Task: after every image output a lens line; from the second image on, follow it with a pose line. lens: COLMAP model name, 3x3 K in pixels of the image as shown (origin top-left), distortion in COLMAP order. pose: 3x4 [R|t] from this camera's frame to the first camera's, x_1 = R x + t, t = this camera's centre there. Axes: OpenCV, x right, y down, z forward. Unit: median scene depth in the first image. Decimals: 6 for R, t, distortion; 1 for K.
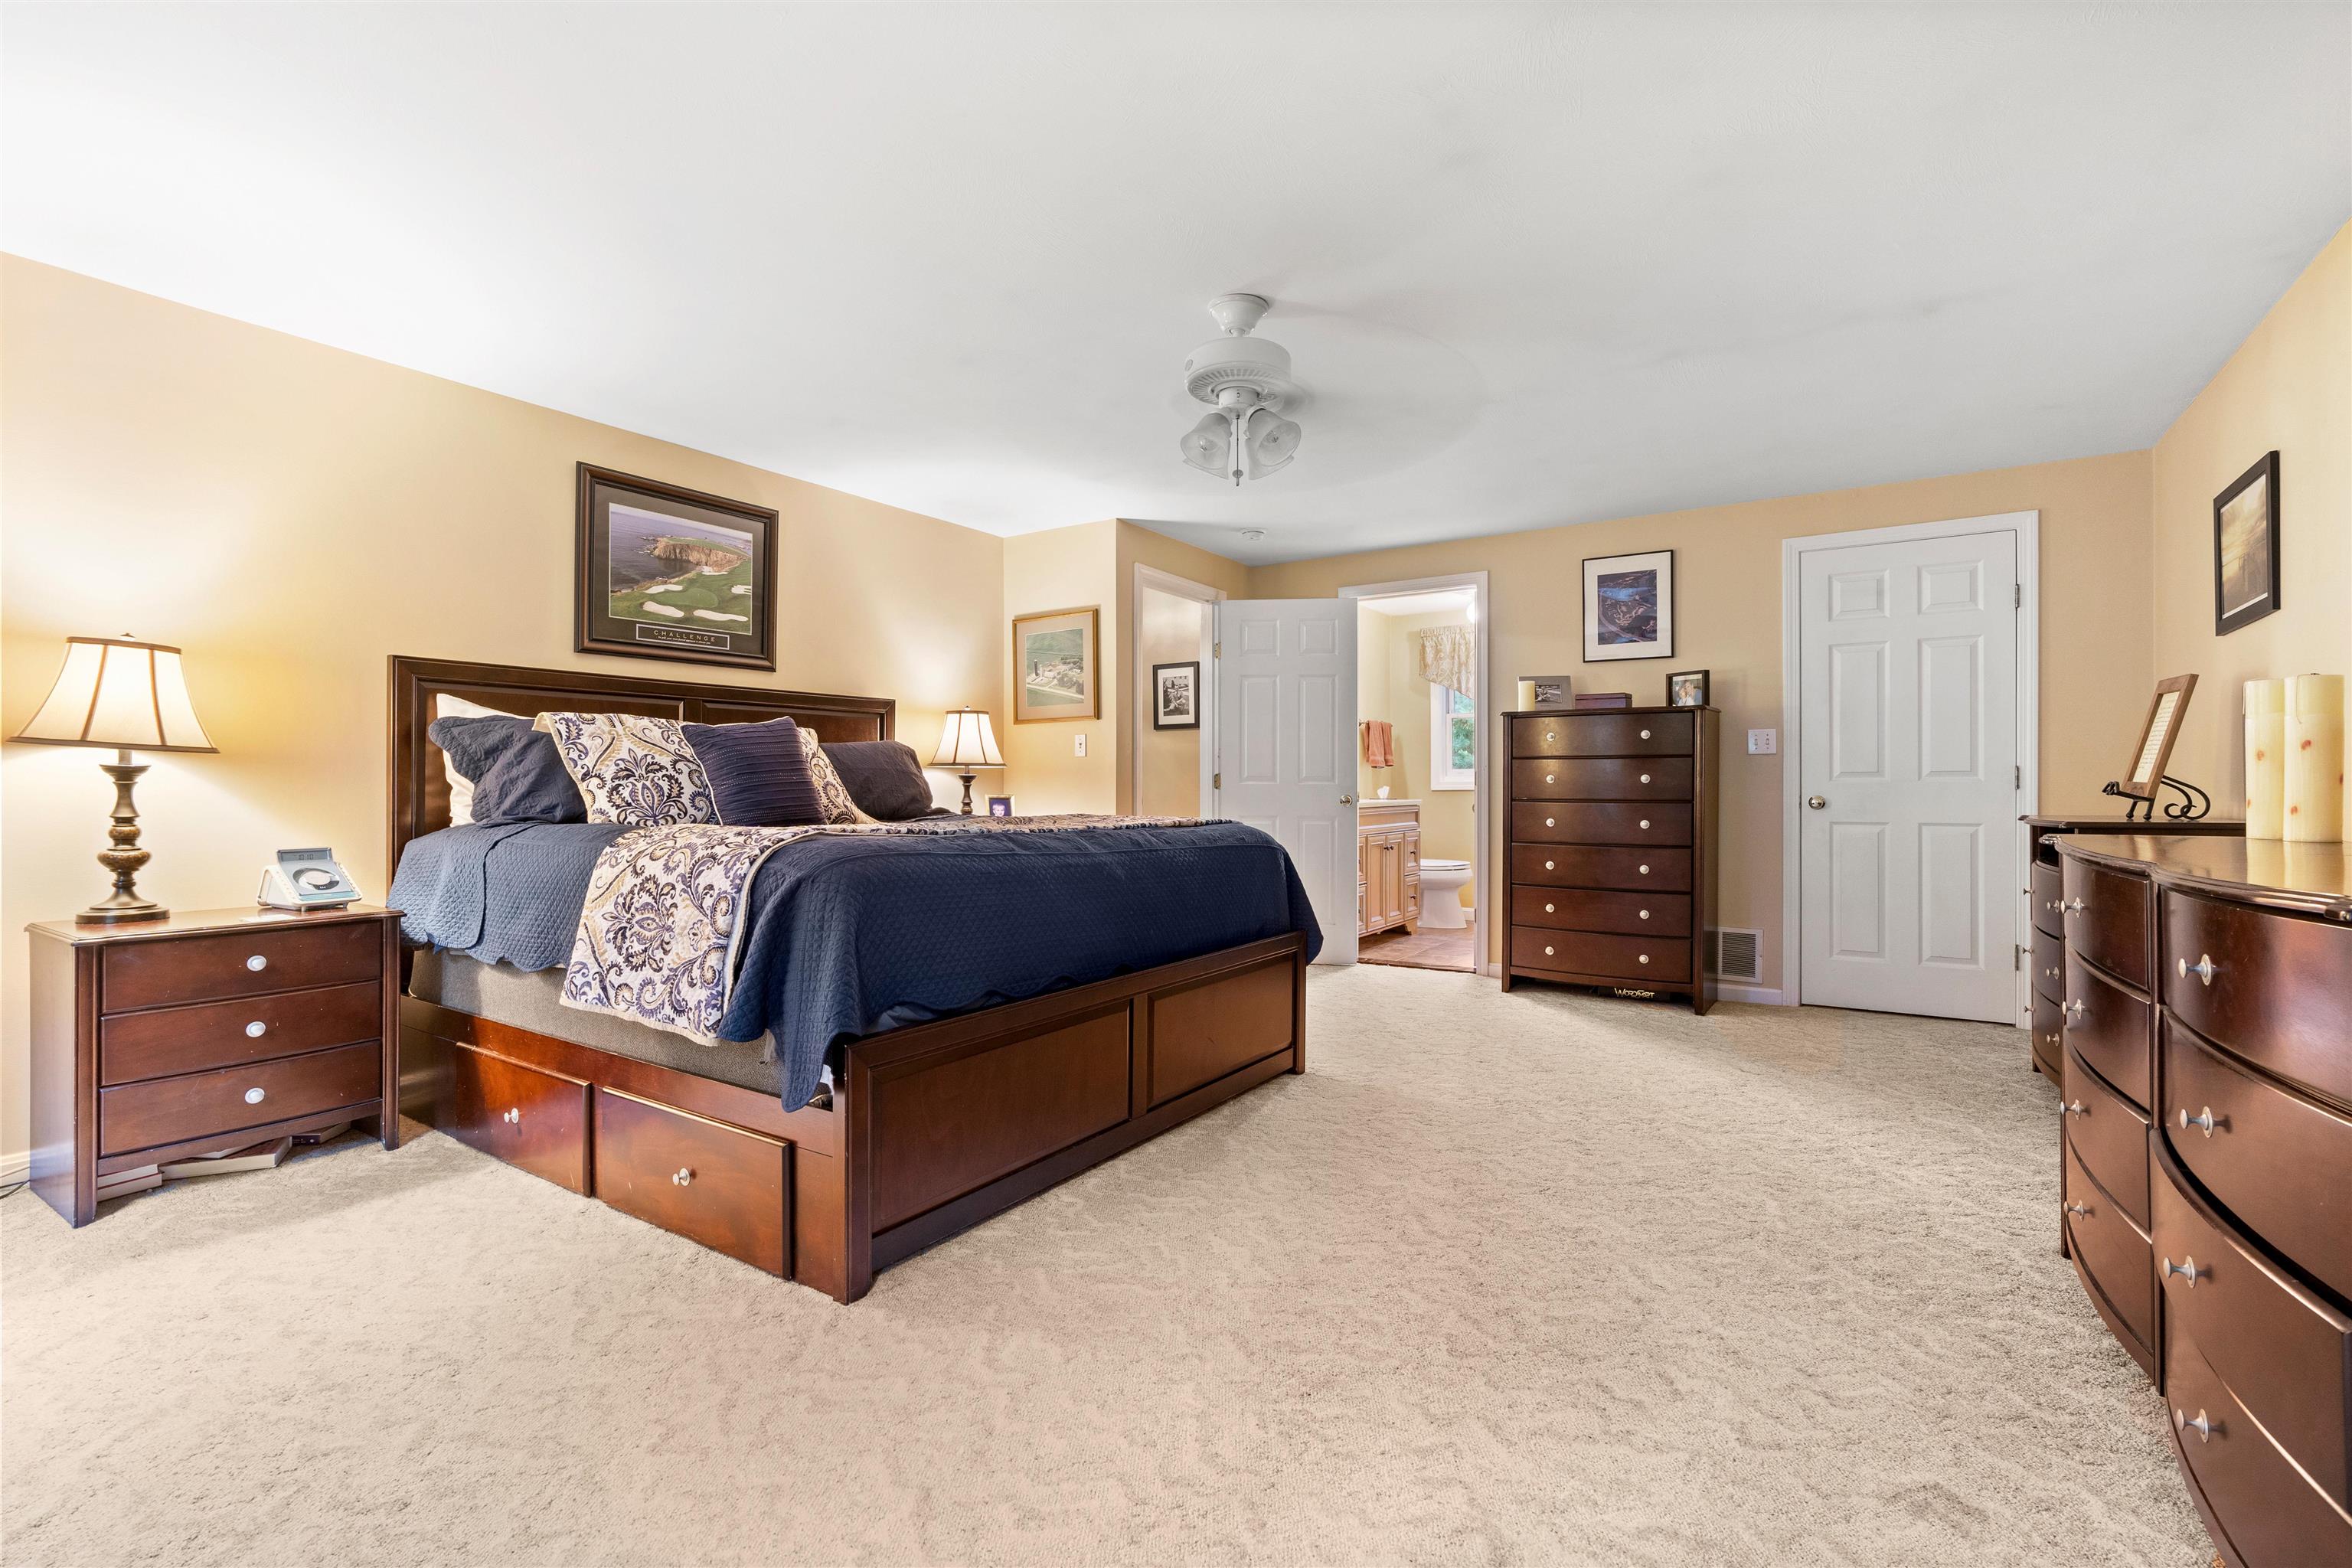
lens RADIAL K [[1079.3, 0, 1177.7], [0, 1079.3, 758.1], [0, 0, 1]] dist [-0.001760, -0.000236]
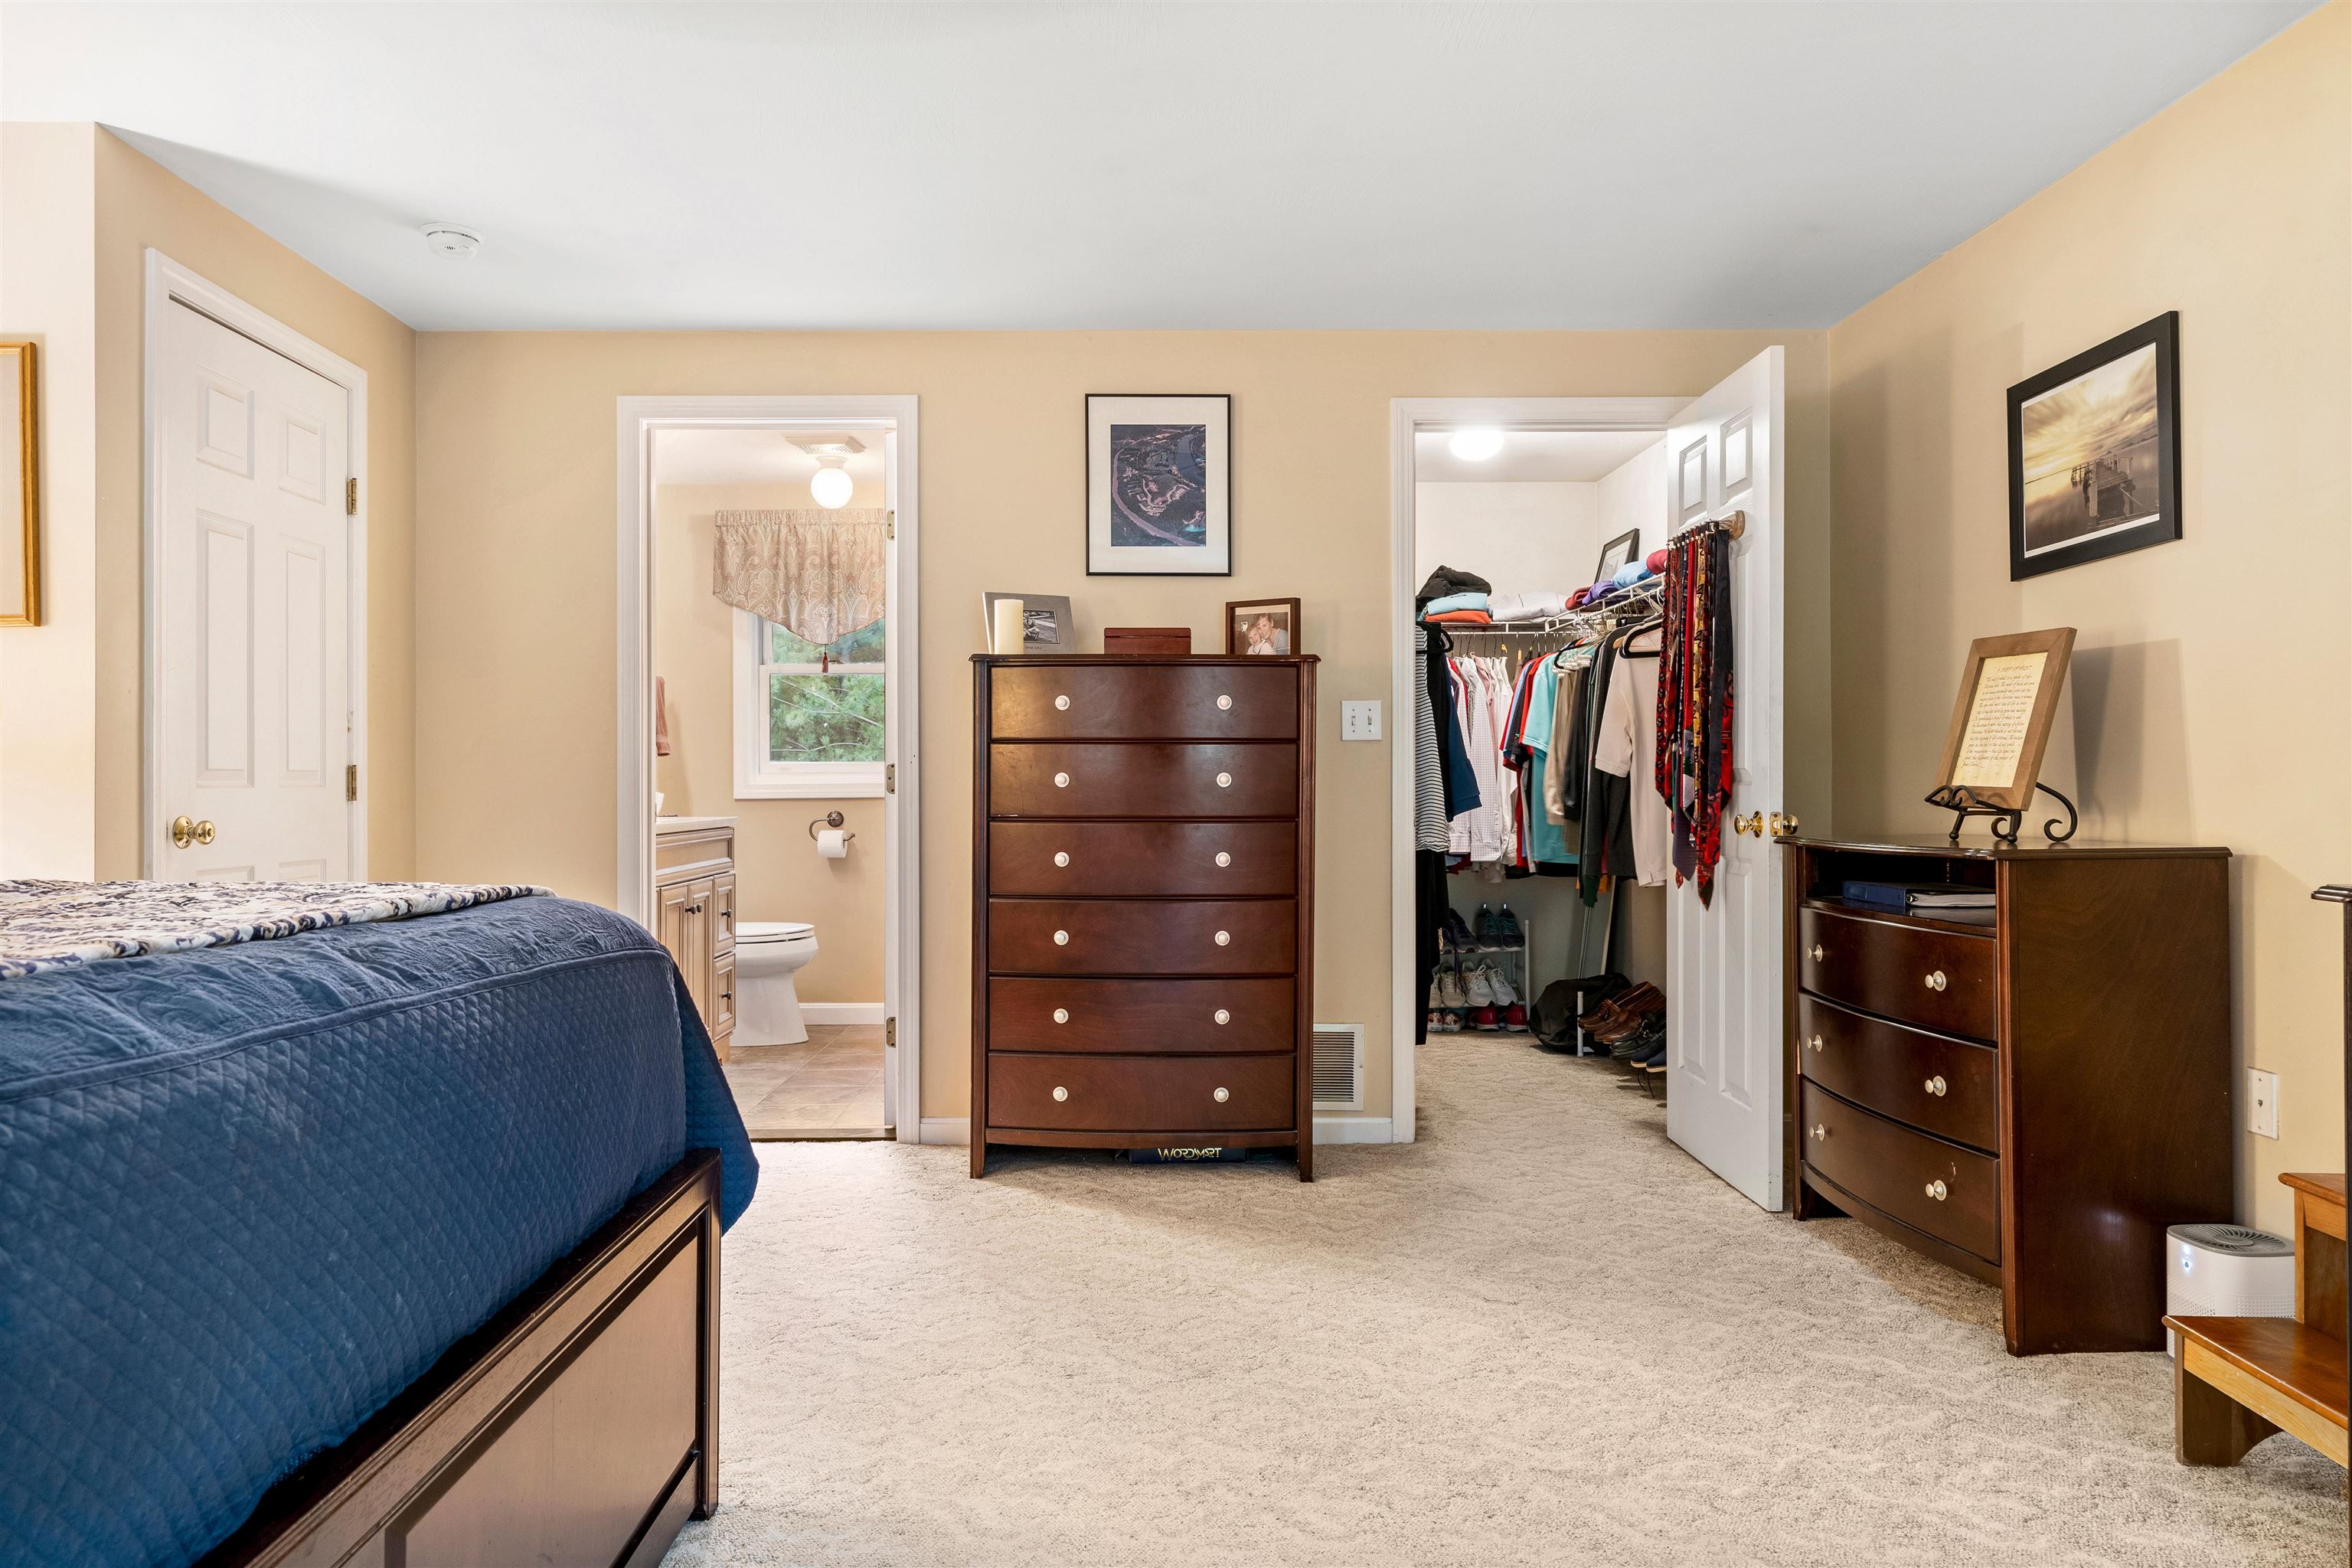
lens RADIAL K [[1554.0, 0, 1159.2], [0, 1554.0, 781.0], [0, 0, 1]] dist [-0.000703, -0.003388]
pose [[0.831573, 0.002406, 0.555411, -0.053428], [-0.013798, 0.999771, 0.016328, 0.006941], [-0.555245, -0.021241, 0.831416, 0.336327]]
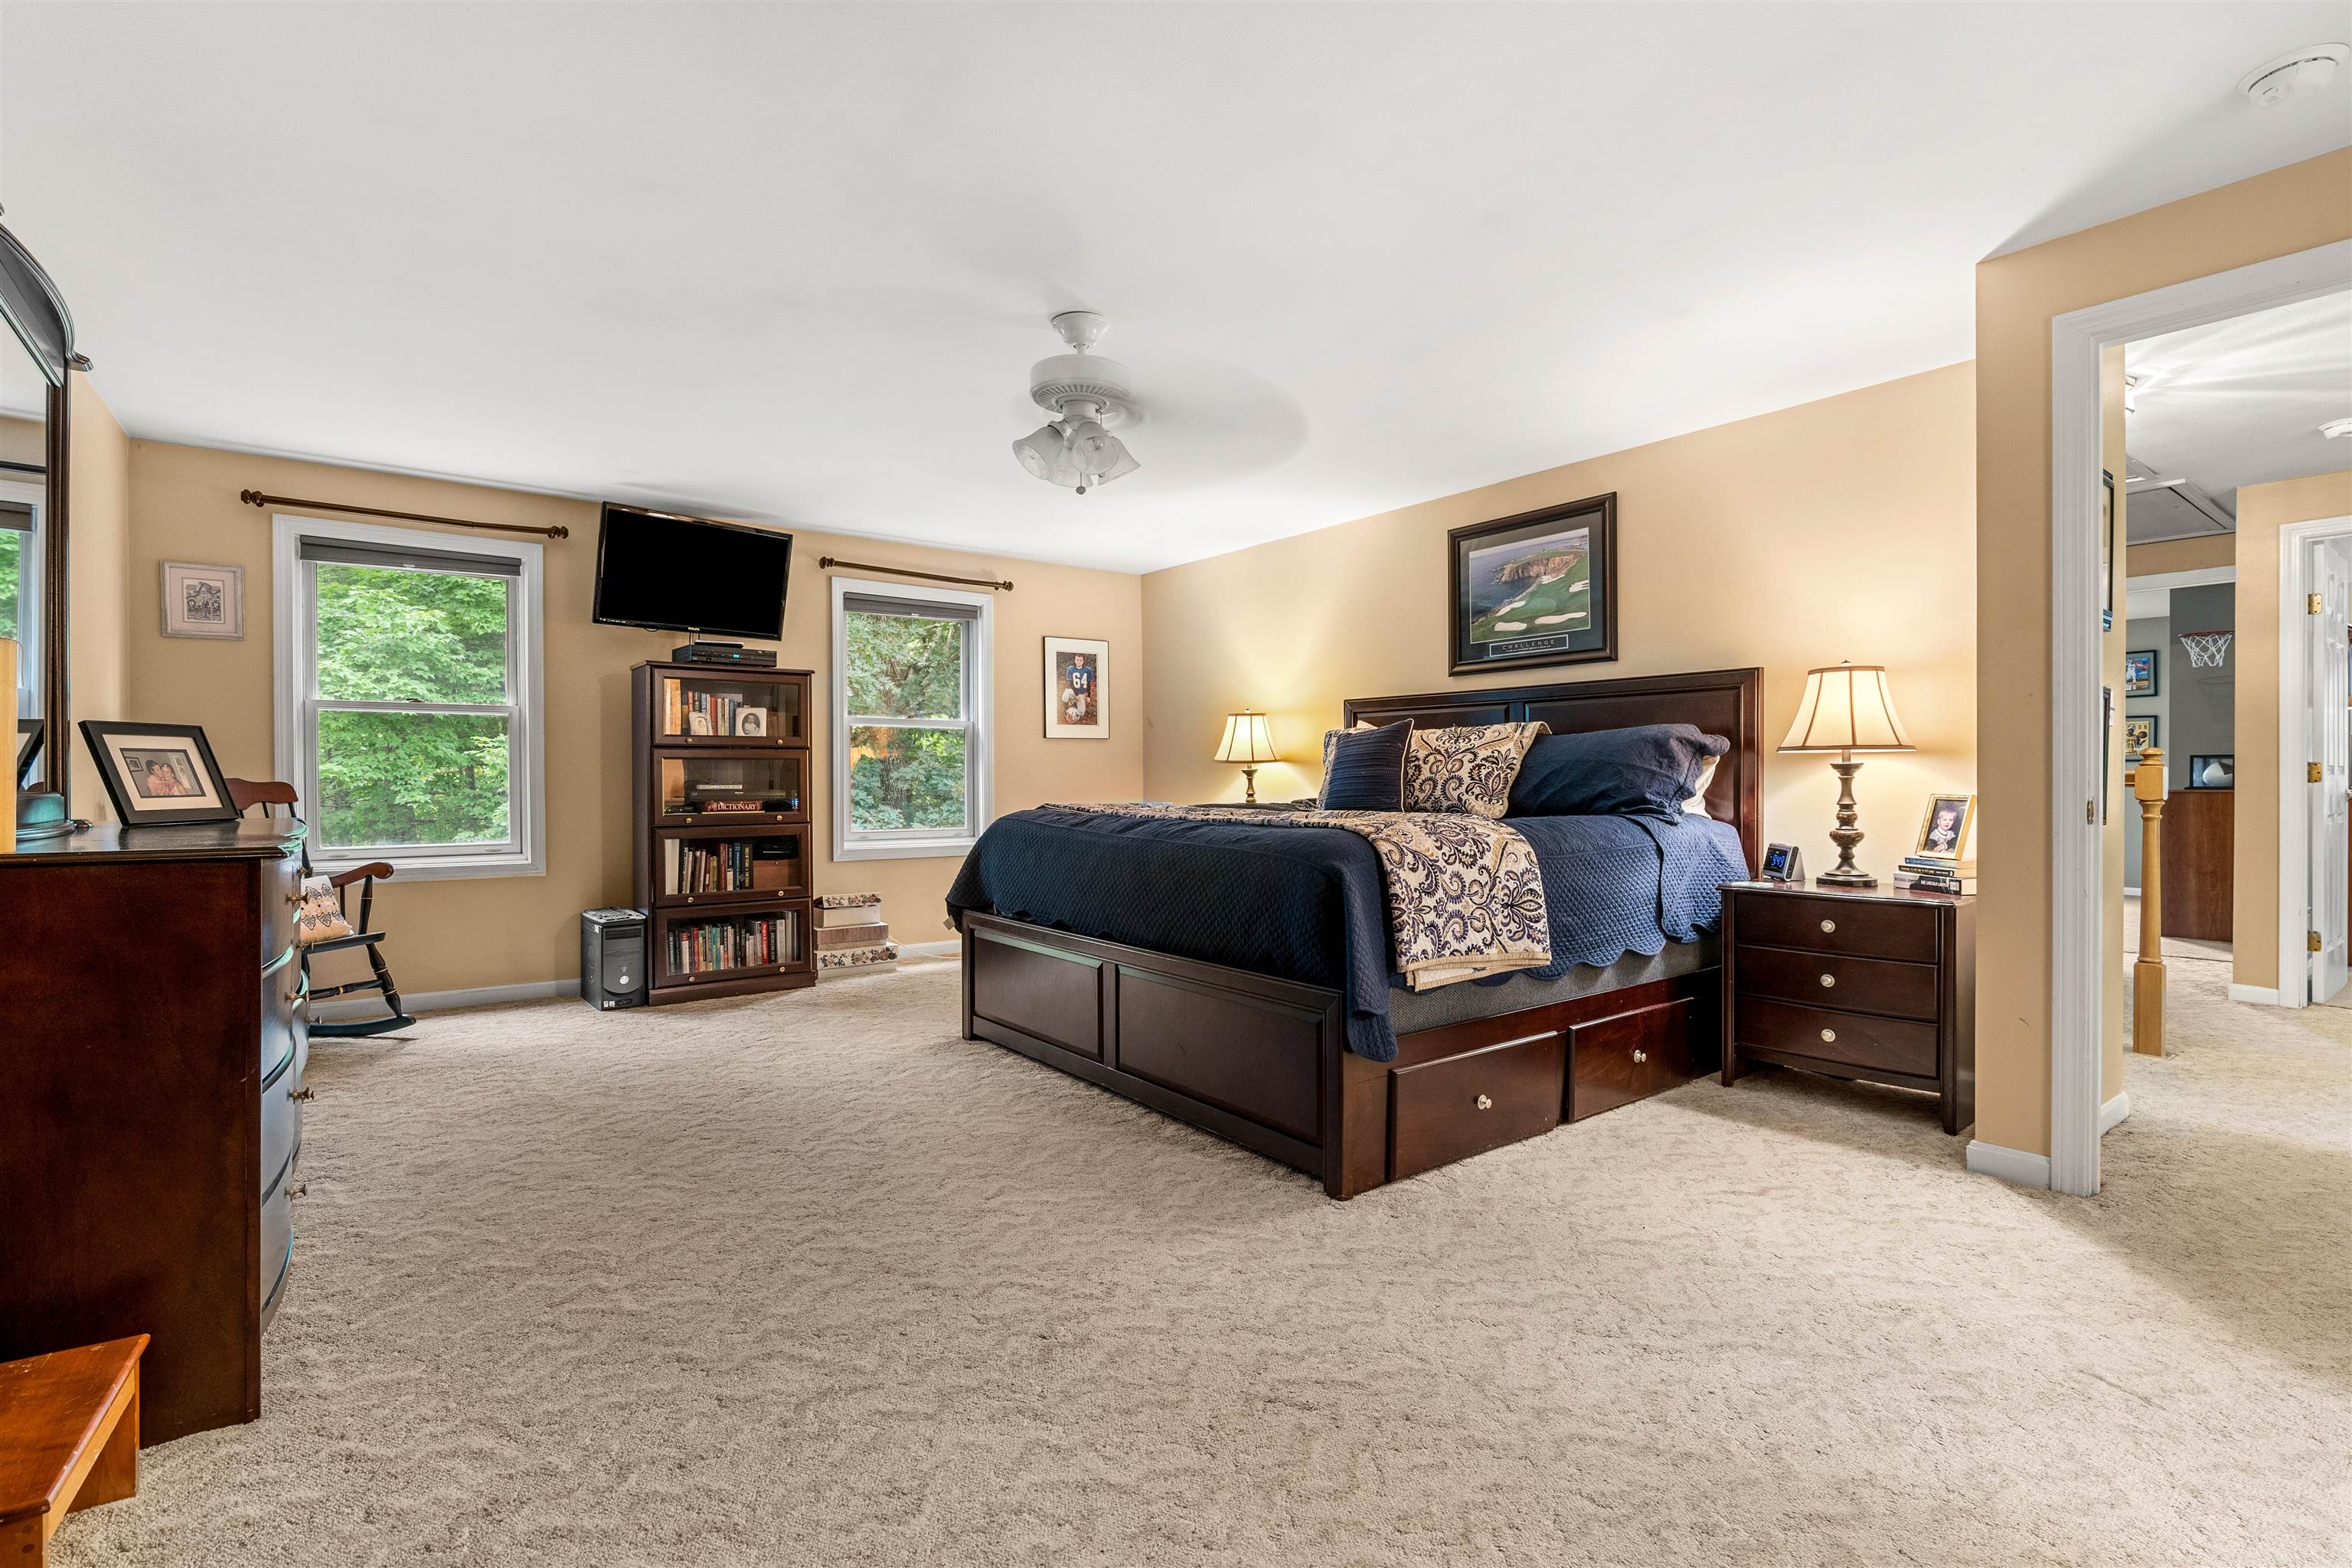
lens RADIAL K [[1089.3, 0, 1176.0], [0, 1089.3, 784.0], [0, 0, 1]] dist [-0.036614, 0.000072]
pose [[-0.352288, 0.005052, -0.935878, 0.615635], [0.021055, 0.999775, -0.002529, 0.022399], [0.935655, -0.020596, -0.352315, 0.894557]]
